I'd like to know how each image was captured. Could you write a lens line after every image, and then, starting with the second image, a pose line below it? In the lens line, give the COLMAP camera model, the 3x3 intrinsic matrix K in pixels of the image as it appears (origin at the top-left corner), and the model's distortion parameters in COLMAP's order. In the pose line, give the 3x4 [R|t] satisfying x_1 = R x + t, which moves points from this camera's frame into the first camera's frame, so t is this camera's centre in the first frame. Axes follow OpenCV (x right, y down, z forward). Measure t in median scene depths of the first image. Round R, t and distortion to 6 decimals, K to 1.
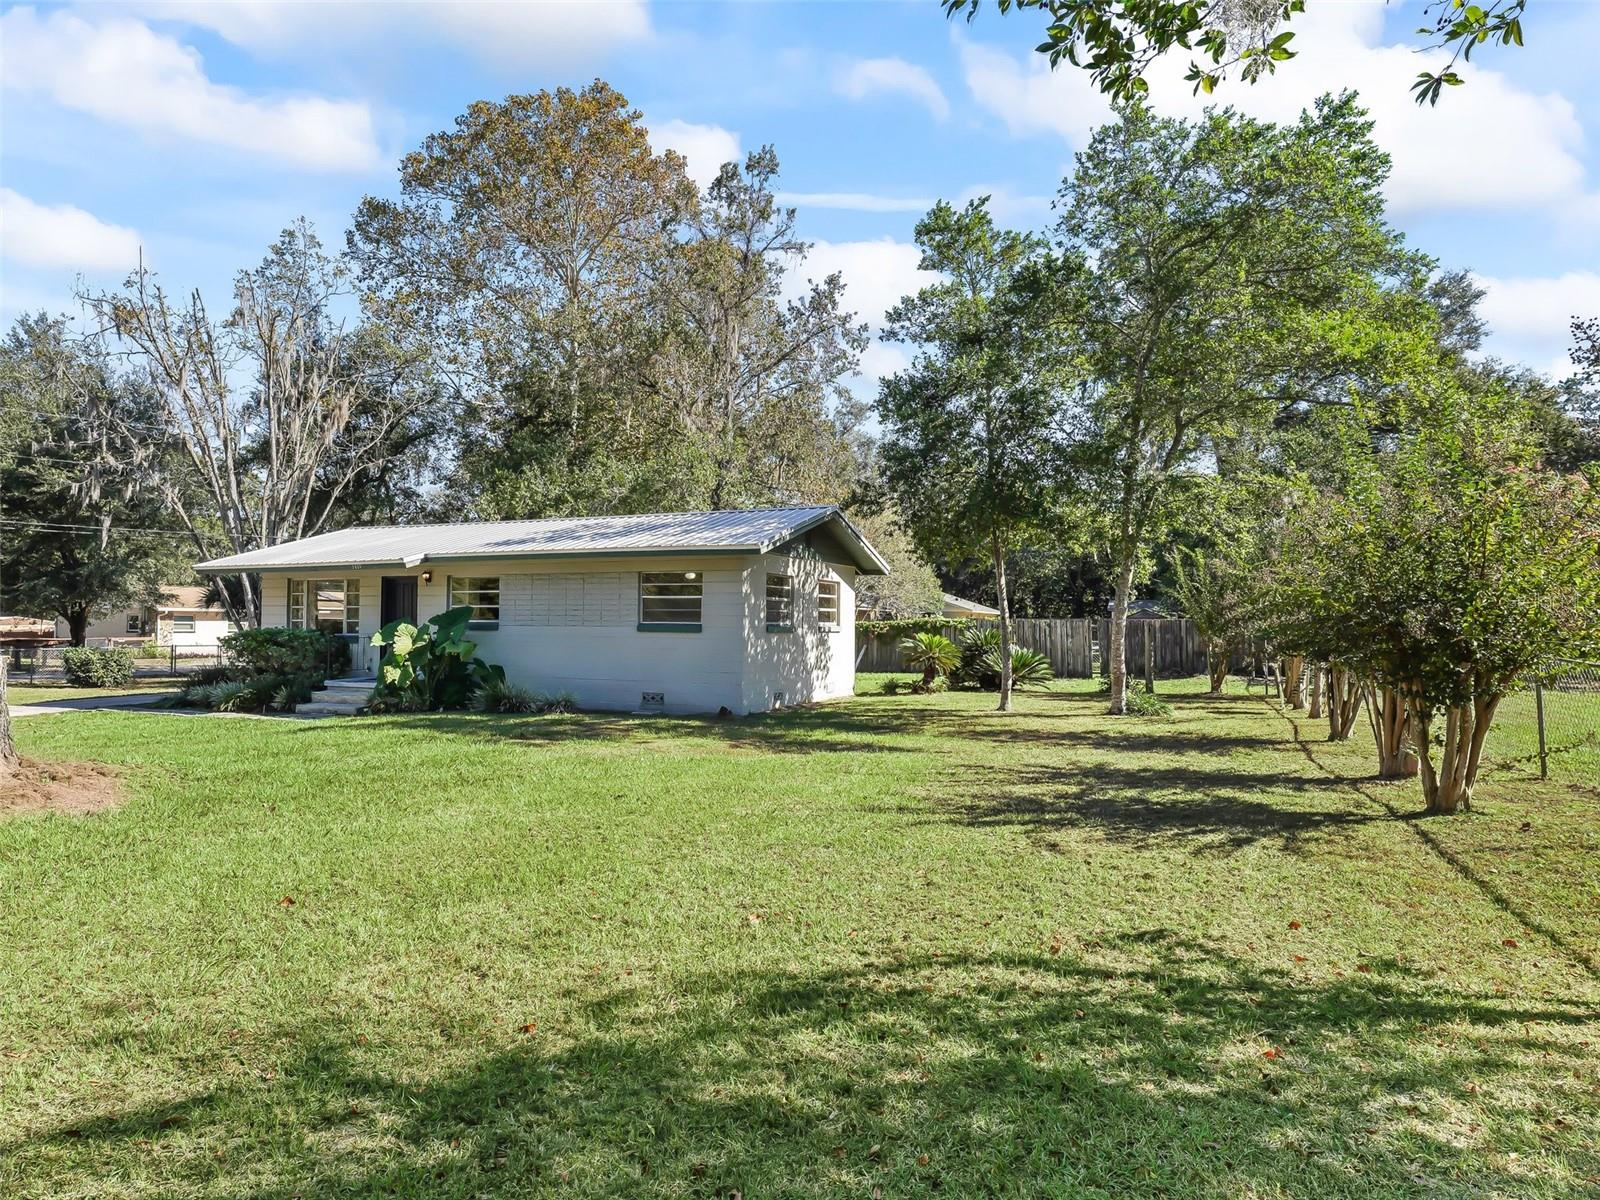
lens RADIAL K [[850.9, 0, 792.4], [0, 850.9, 606.1], [0, 0, 1]] dist [-0.015765, 0.000839]
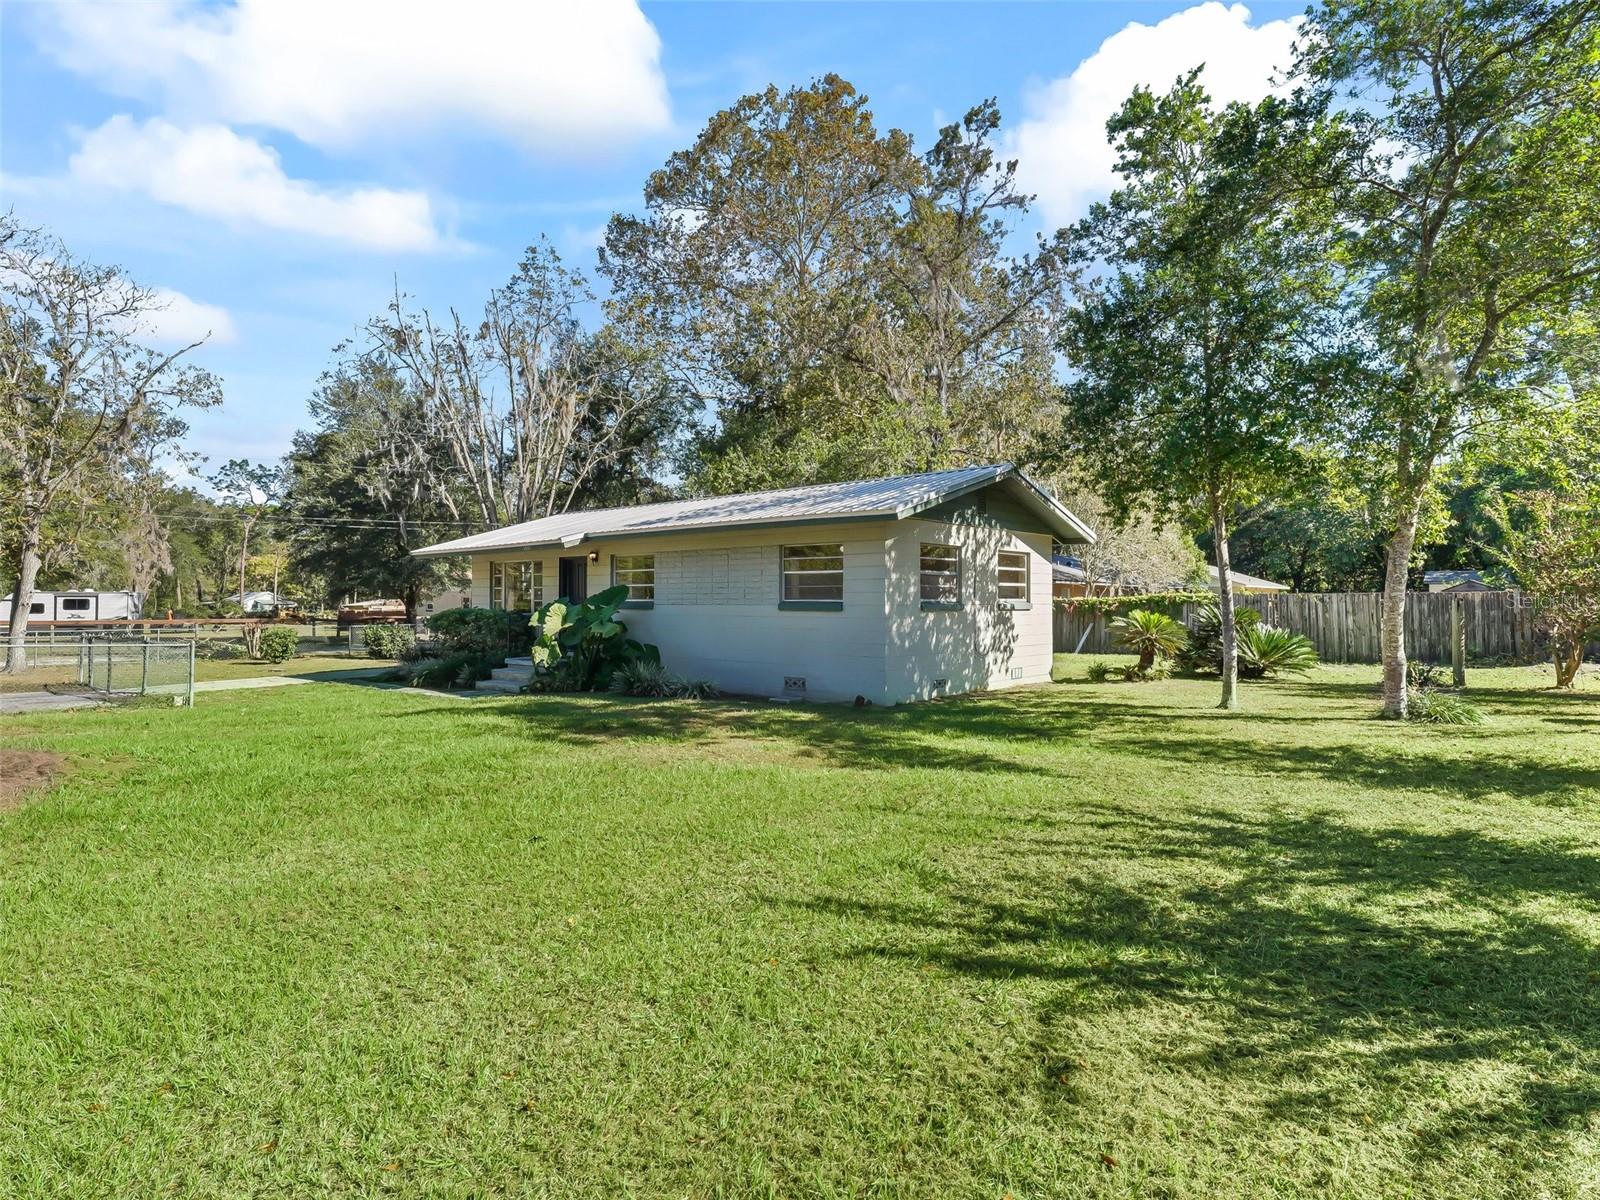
lens RADIAL K [[800.2, 0, 812.3], [0, 800.2, 590.7], [0, 0, 1]] dist [0.004939, -0.003398]
pose [[0.955745, -0.010960, -0.293993, 0.092145], [0.013347, 0.999892, 0.006116, 0.003398], [0.293894, -0.009769, 0.955788, 0.159930]]
